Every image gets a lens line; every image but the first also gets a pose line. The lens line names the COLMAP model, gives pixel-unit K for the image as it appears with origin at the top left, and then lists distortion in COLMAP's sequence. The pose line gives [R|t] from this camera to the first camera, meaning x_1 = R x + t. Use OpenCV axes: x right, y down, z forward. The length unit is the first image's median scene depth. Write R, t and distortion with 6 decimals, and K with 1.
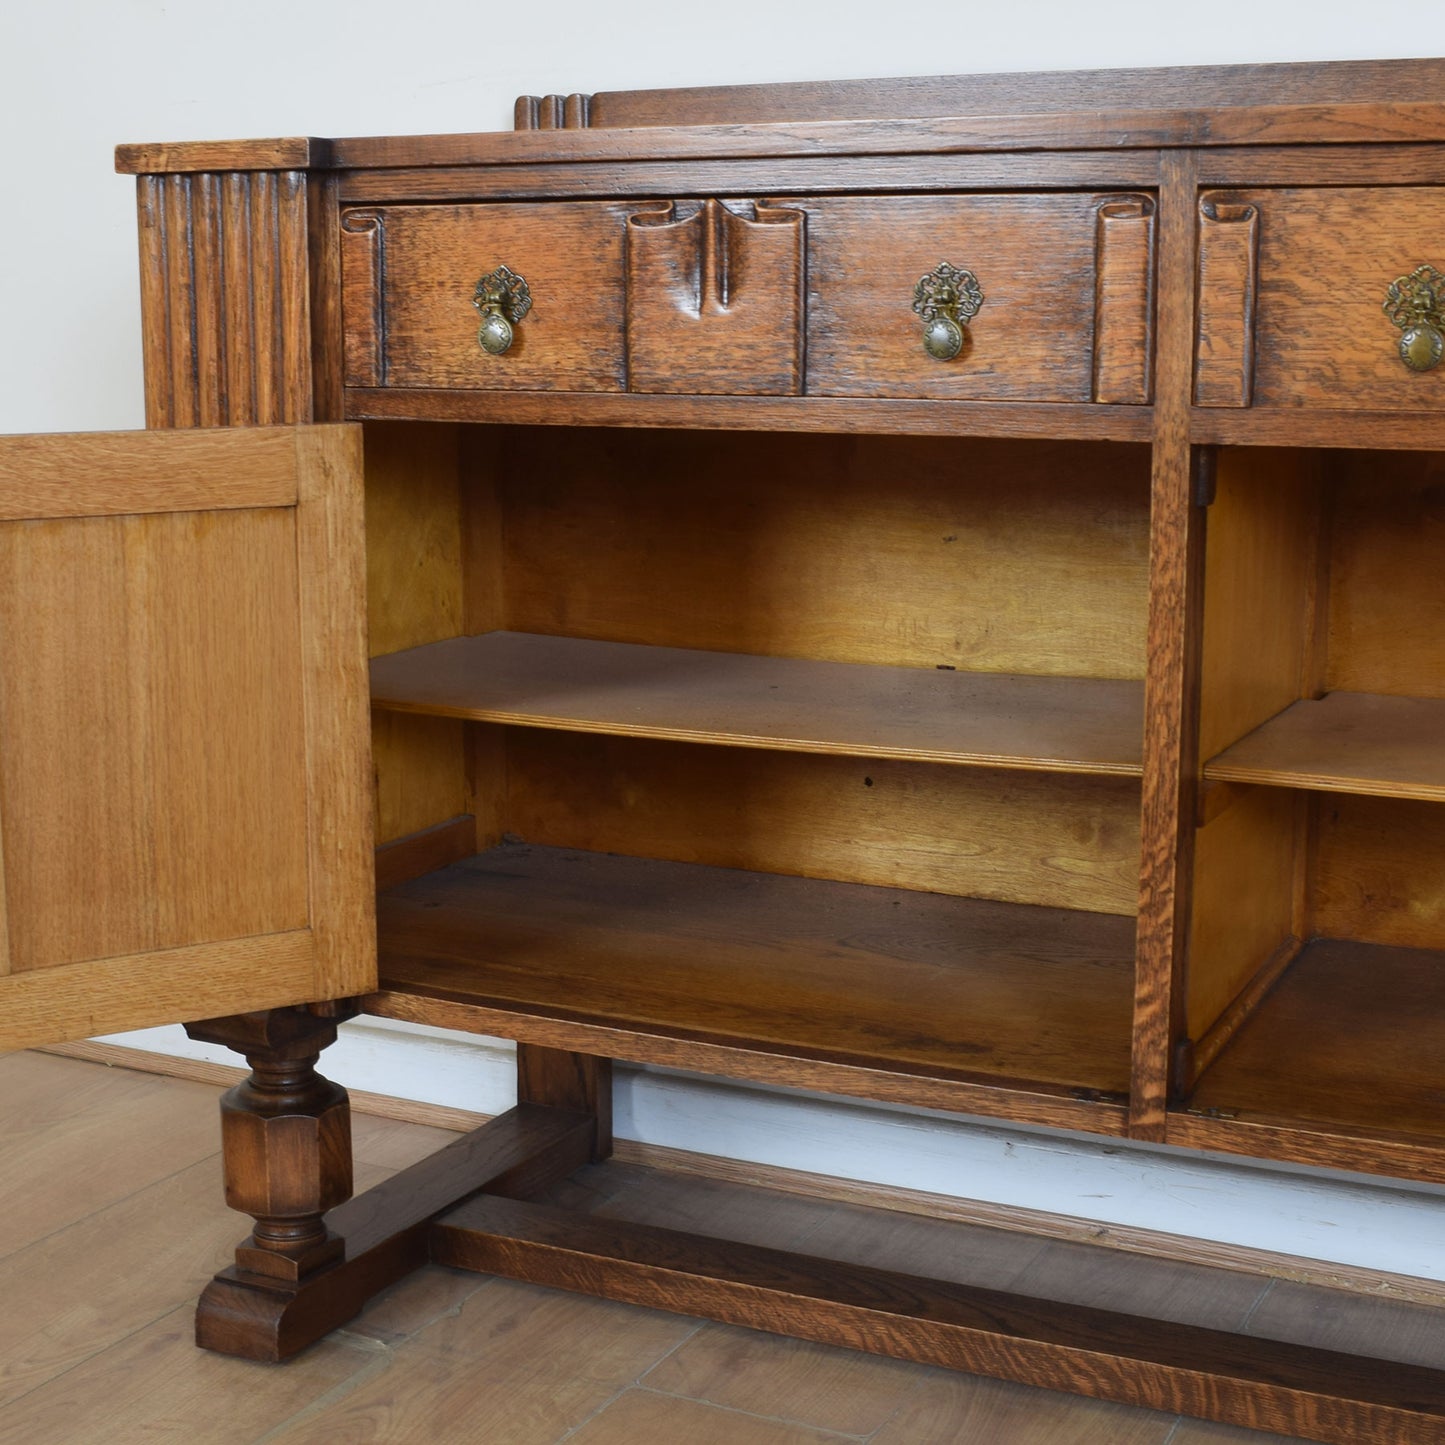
lens RADIAL K [[2332.3, 0, 716.6], [0, 2332.3, 718.2], [0, 0, 1]] dist [-0.089448, -0.003609]
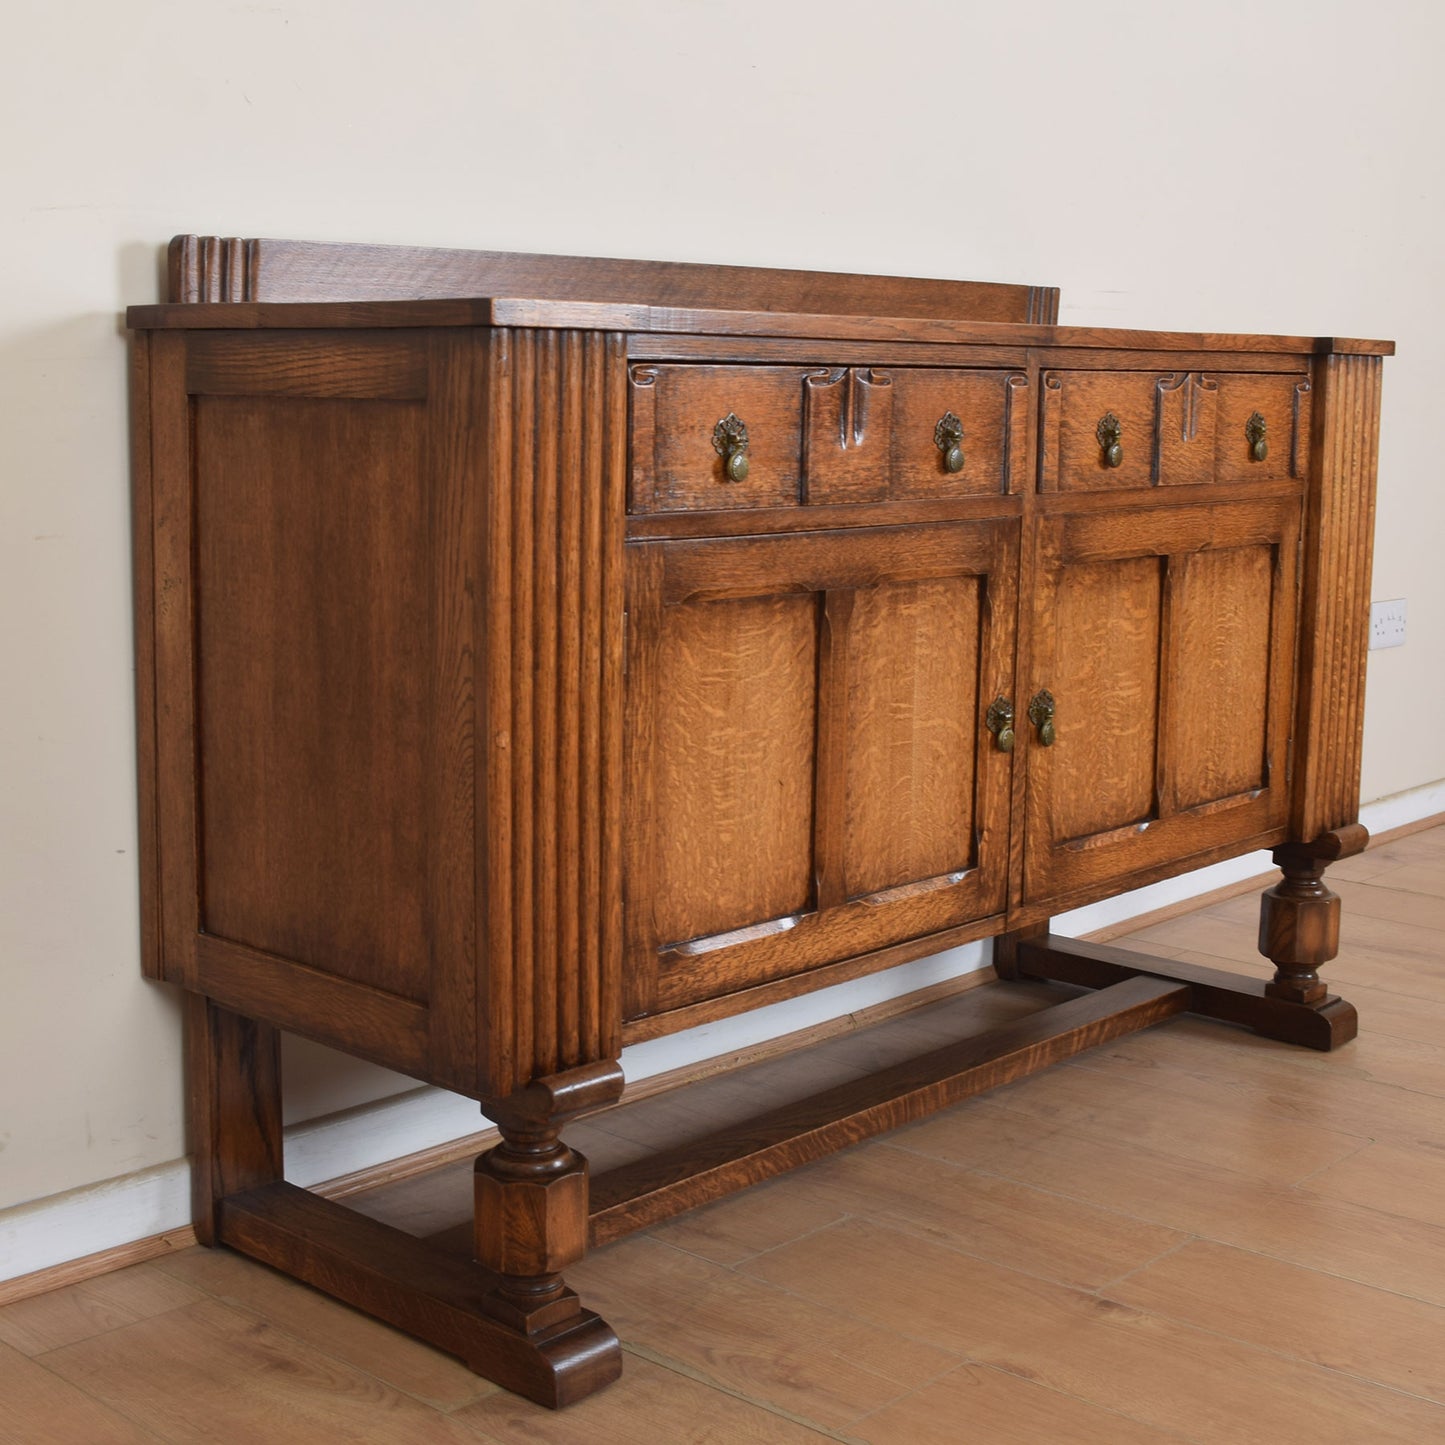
lens RADIAL K [[2179.5, 0, 675.2], [0, 2179.5, 679.4], [0, 0, 1]] dist [-0.083563, -0.040394]
pose [[0.296347, -0.131153, 0.946032, -1.316795], [0.156668, 0.983785, 0.087311, -0.167011], [-0.942143, 0.122339, 0.312089, 0.700508]]
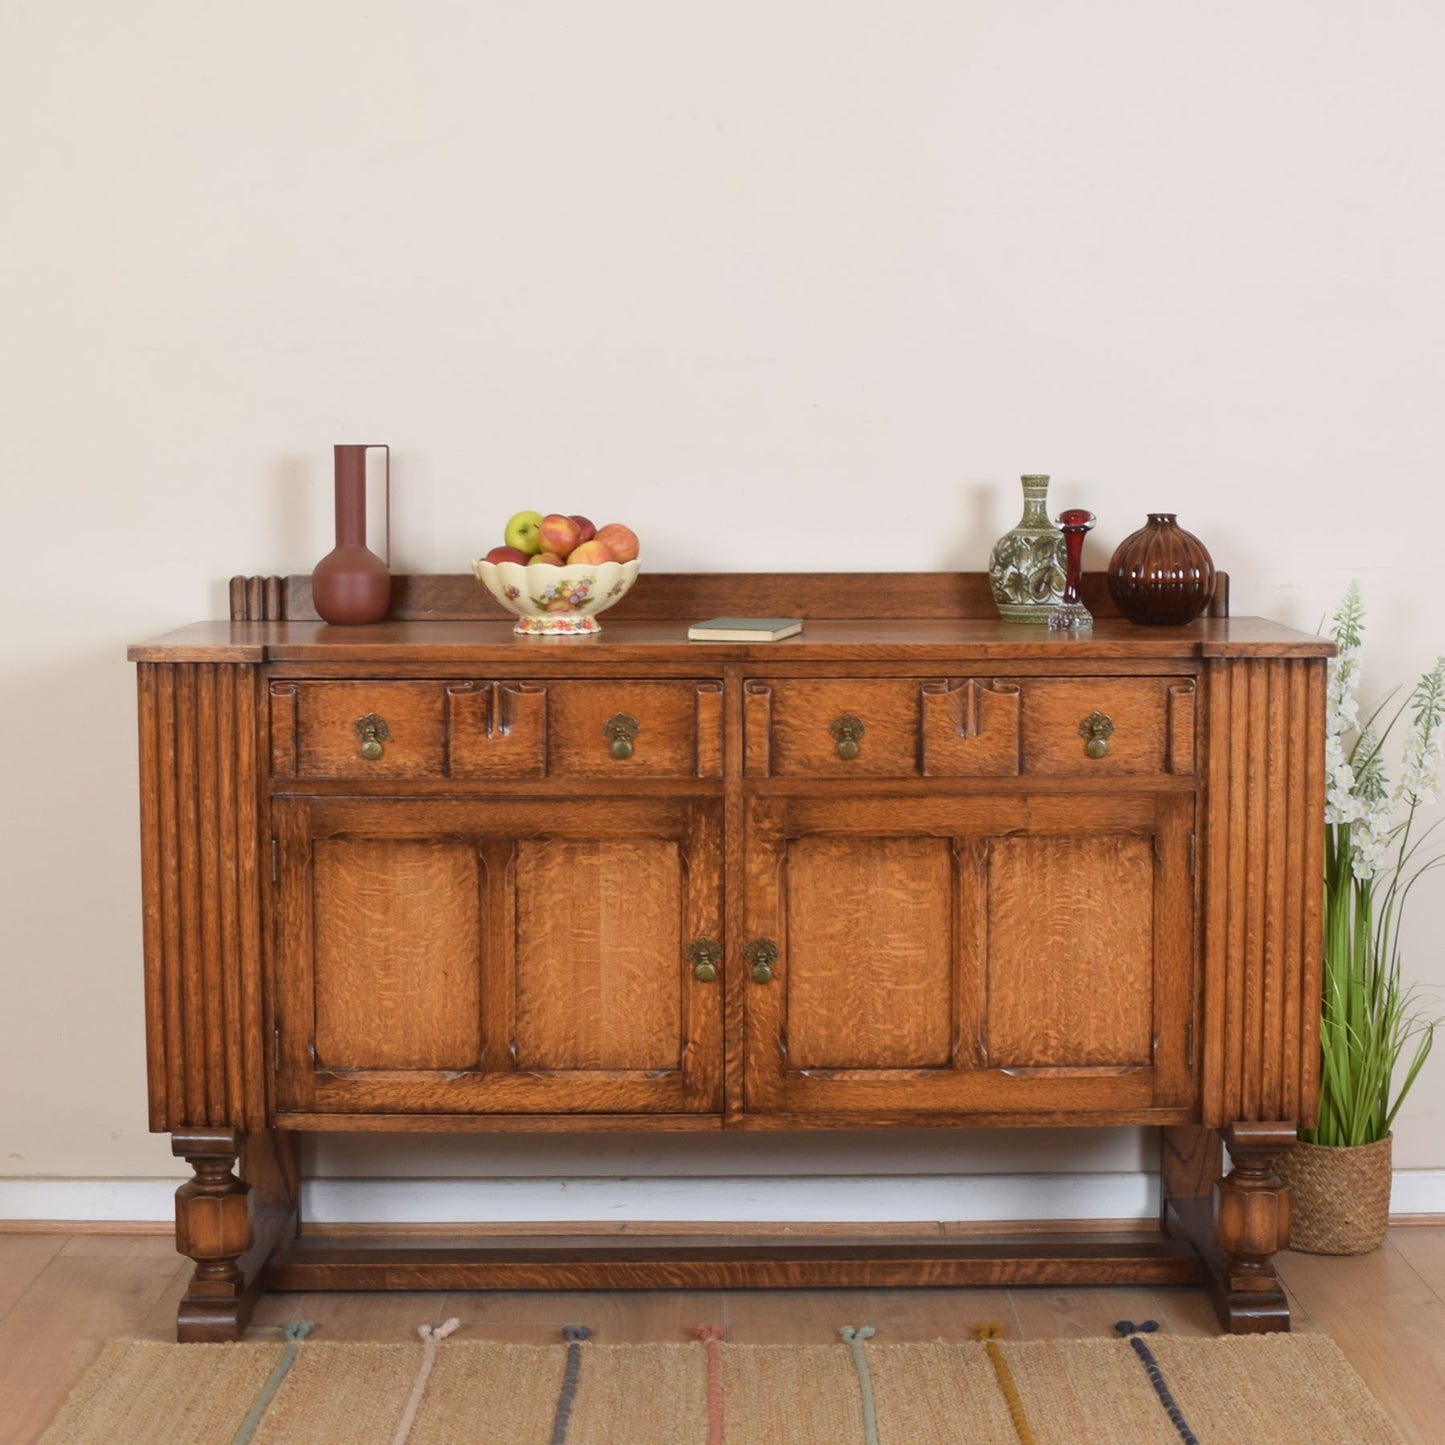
lens RADIAL K [[2684.0, 0, 721.1], [0, 2684.0, 654.4], [0, 0, 1]] dist [-0.085049, -0.045042]
pose [[0.895455, -0.035379, 0.443744, -0.841469], [0.081595, 0.992993, -0.085484, -0.033491], [-0.437610, 0.112754, 0.892067, -1.129844]]
